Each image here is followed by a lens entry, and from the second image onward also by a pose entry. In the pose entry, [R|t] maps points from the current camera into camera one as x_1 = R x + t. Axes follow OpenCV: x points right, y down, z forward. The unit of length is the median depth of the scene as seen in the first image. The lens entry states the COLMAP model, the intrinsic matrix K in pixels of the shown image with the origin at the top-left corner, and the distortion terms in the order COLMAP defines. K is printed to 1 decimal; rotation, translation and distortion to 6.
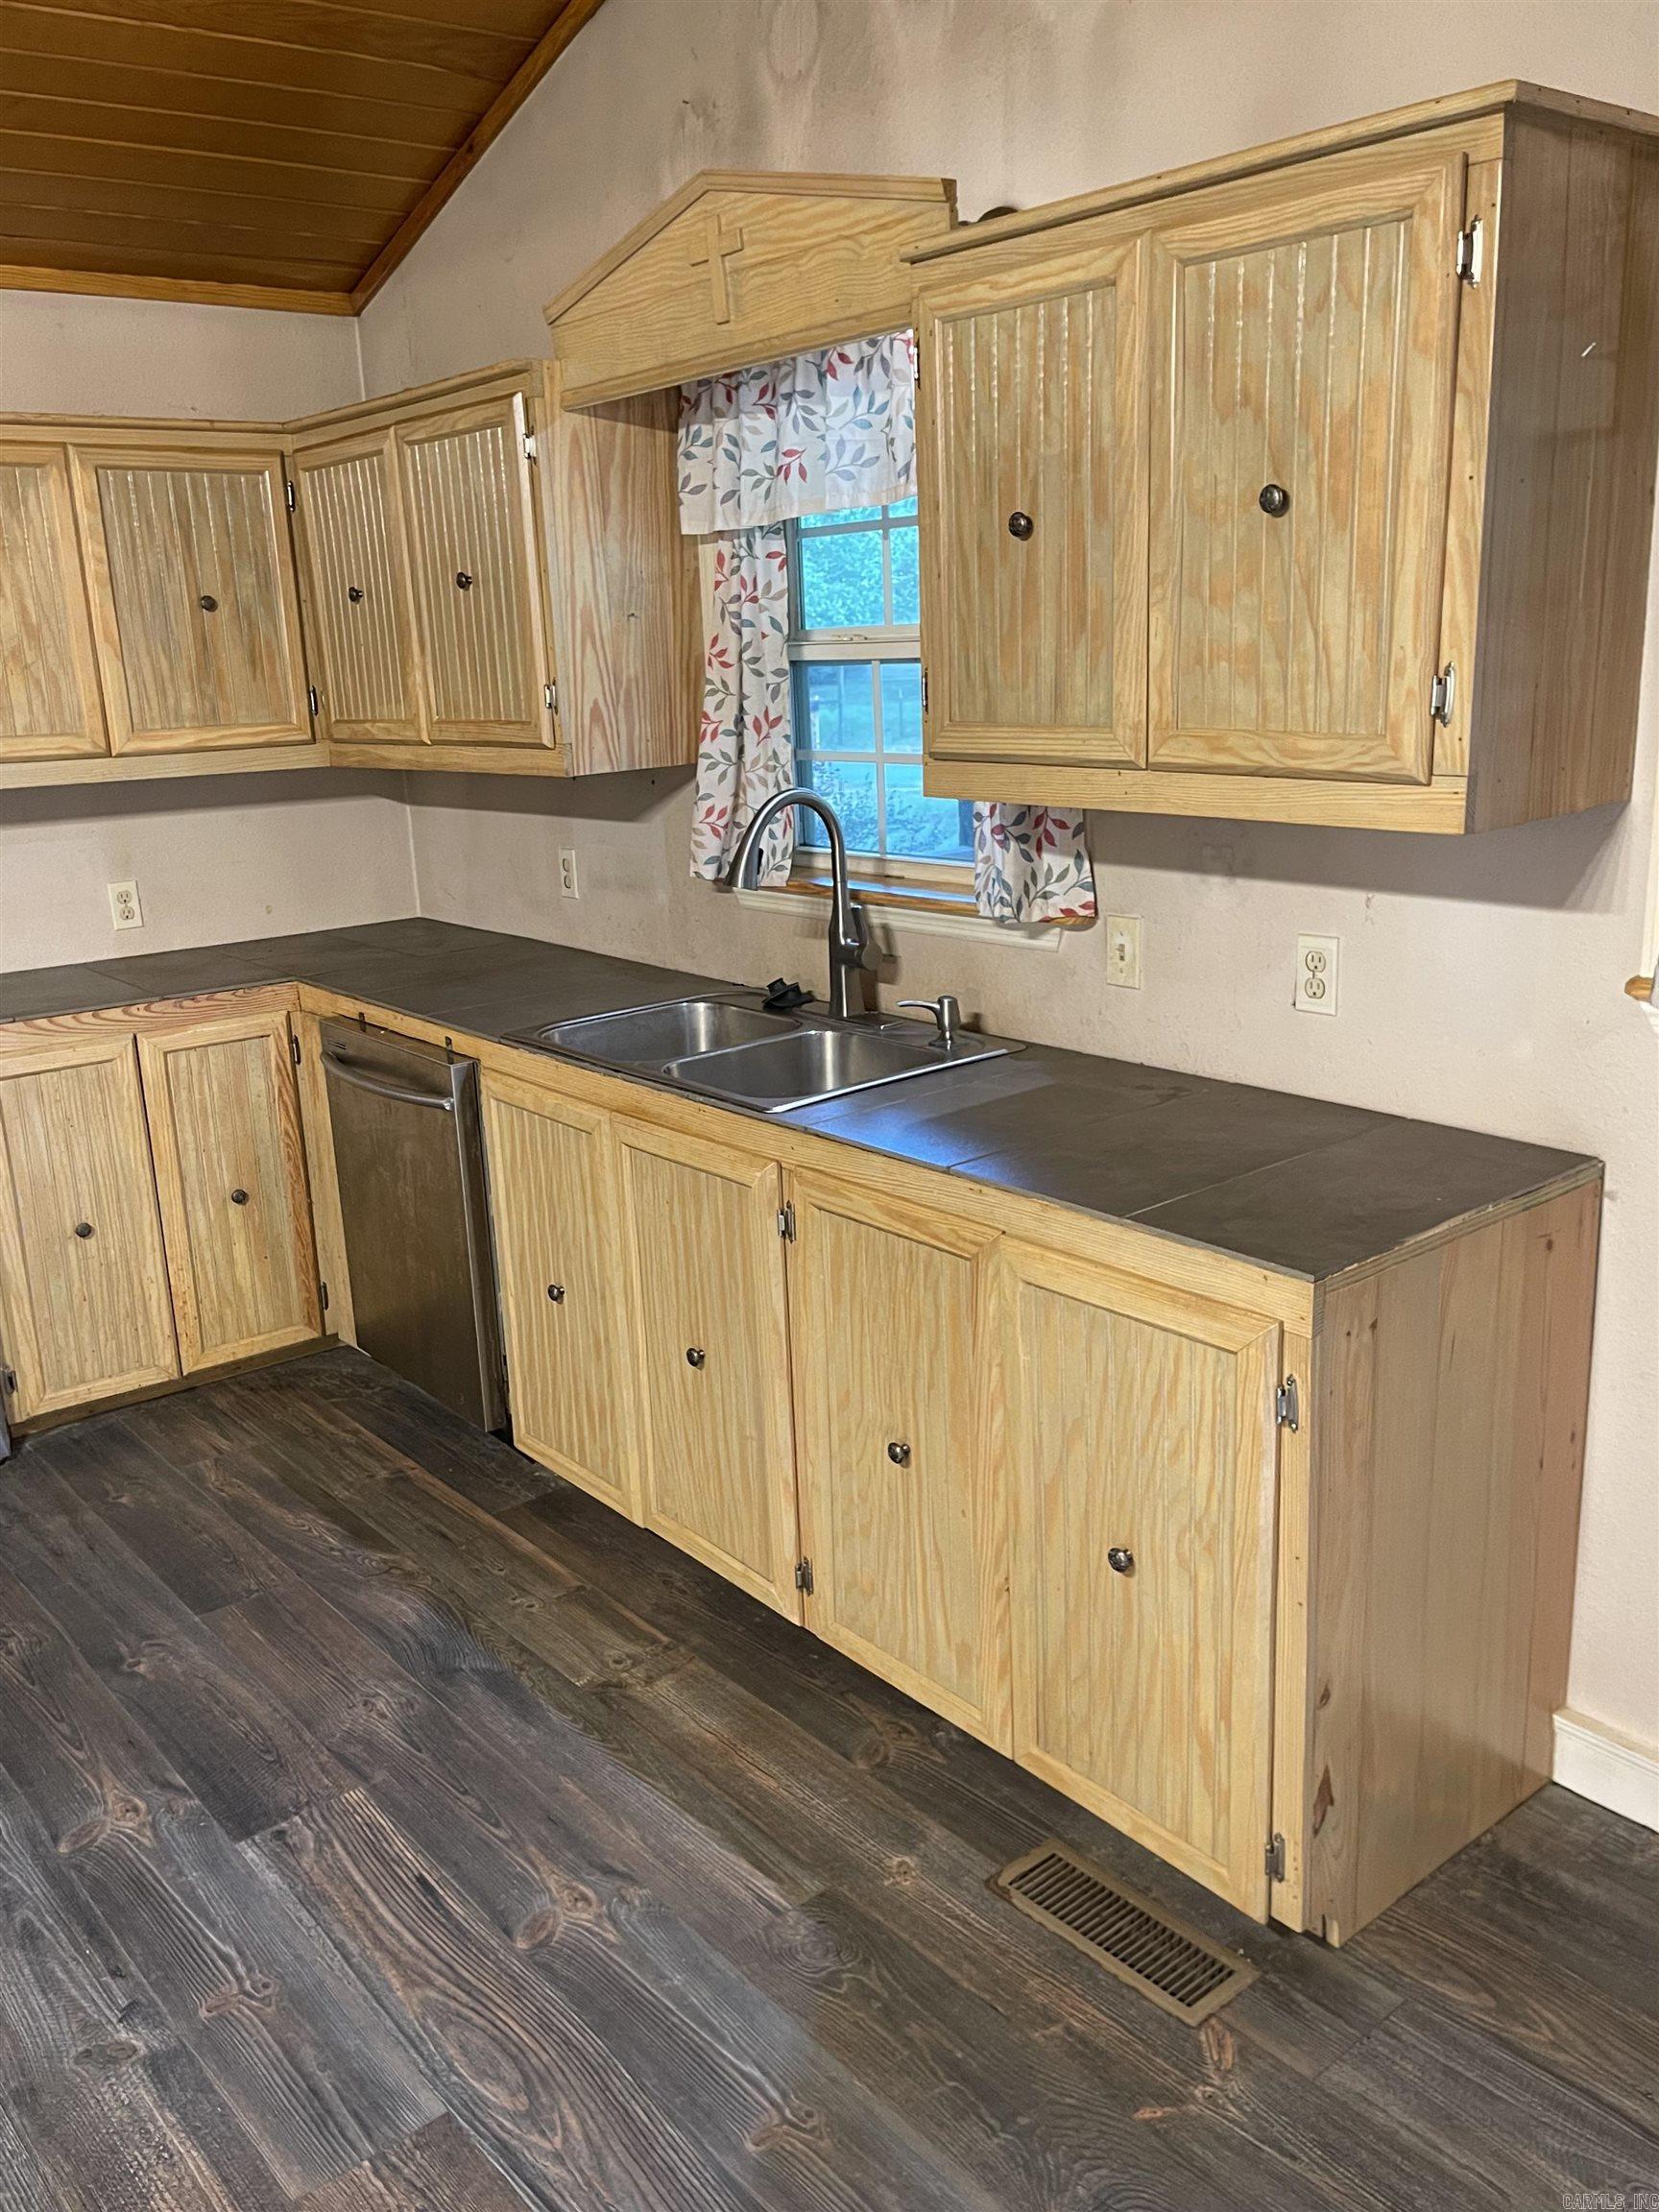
lens RADIAL K [[1750.0, 0, 829.5], [0, 1750.0, 1106.0], [0, 0, 1]] dist [0.070149, -0.088150]
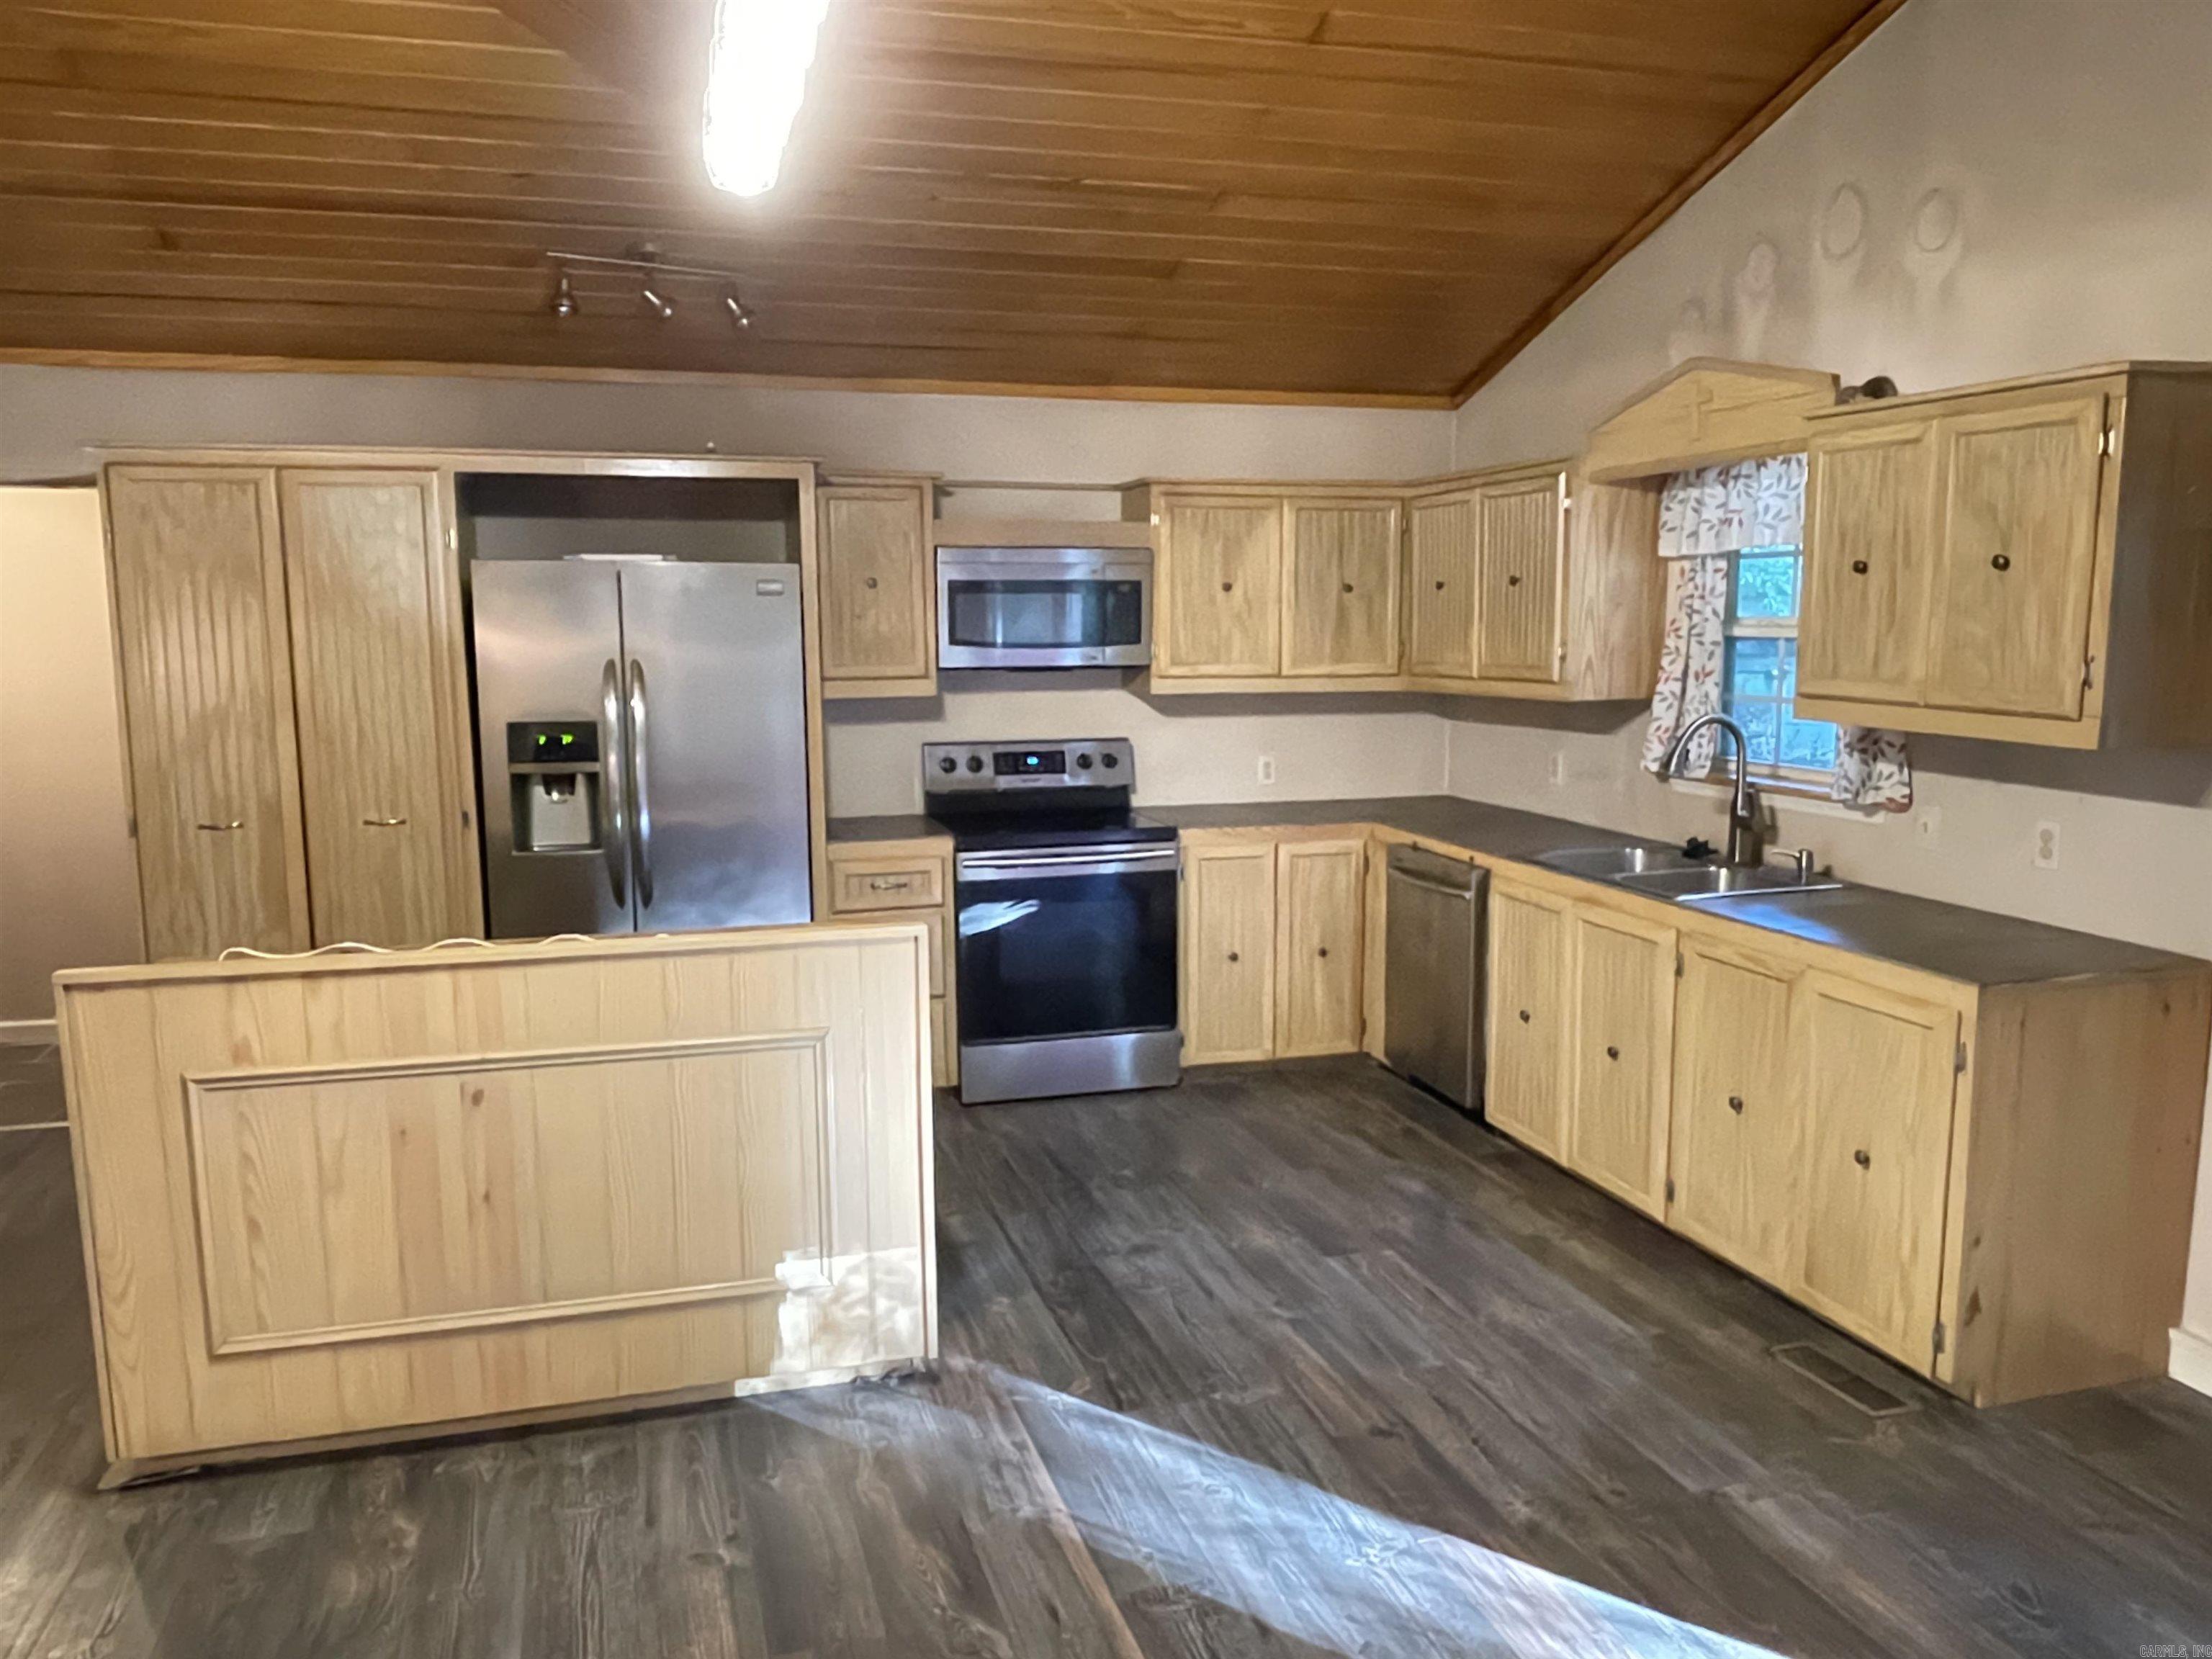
lens RADIAL K [[1654.0, 0, 1106.0], [0, 1654.0, 829.5], [0, 0, 1]] dist [0.065517, -0.132270]
pose [[0.919730, 0.087549, -0.382665, 0.058124], [-0.134004, 0.986278, -0.096430, 0.139823], [0.368972, 0.139968, 0.918841, -0.568024]]
